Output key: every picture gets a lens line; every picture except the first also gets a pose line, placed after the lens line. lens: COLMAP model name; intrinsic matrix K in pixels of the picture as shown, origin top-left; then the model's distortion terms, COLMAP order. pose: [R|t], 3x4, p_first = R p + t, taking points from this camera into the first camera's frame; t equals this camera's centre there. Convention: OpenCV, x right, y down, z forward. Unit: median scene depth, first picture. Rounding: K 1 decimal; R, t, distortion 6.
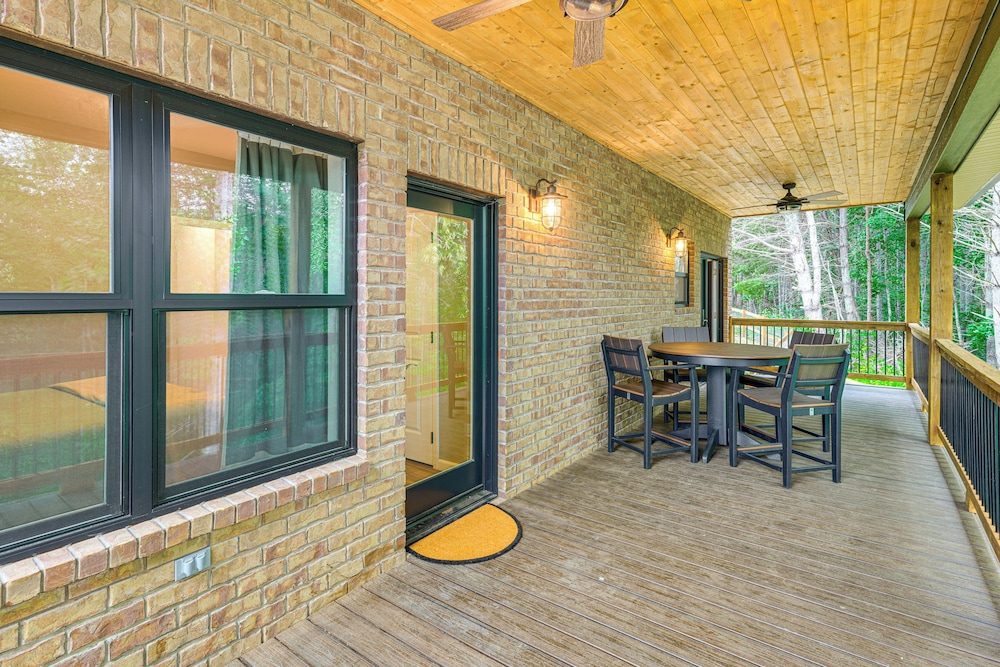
lens RADIAL K [[499.3, 0, 498.2], [0, 499.3, 298.8], [0, 0, 1]] dist [0.000589, 0.000248]
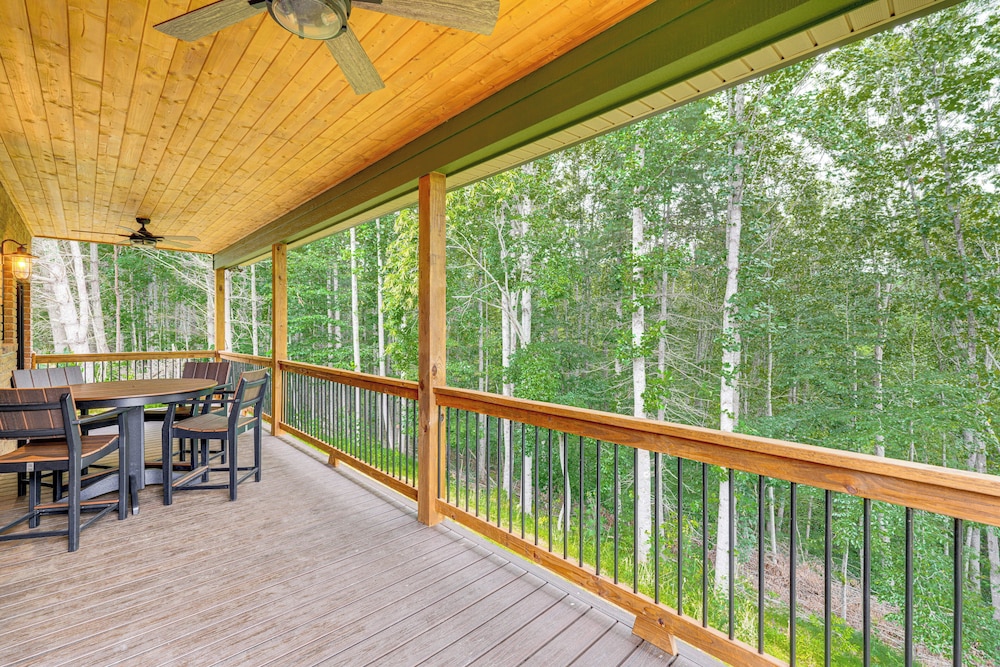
lens RADIAL K [[425.8, 0, 500.0], [0, 425.8, 333.5], [0, 0, 1]] dist [0.000178, 0.000009]
pose [[0.161591, -0.007260, 0.986831, -0.266402], [0.002449, 0.999973, 0.006956, -0.002475], [-0.986855, 0.001292, 0.161604, 0.250737]]
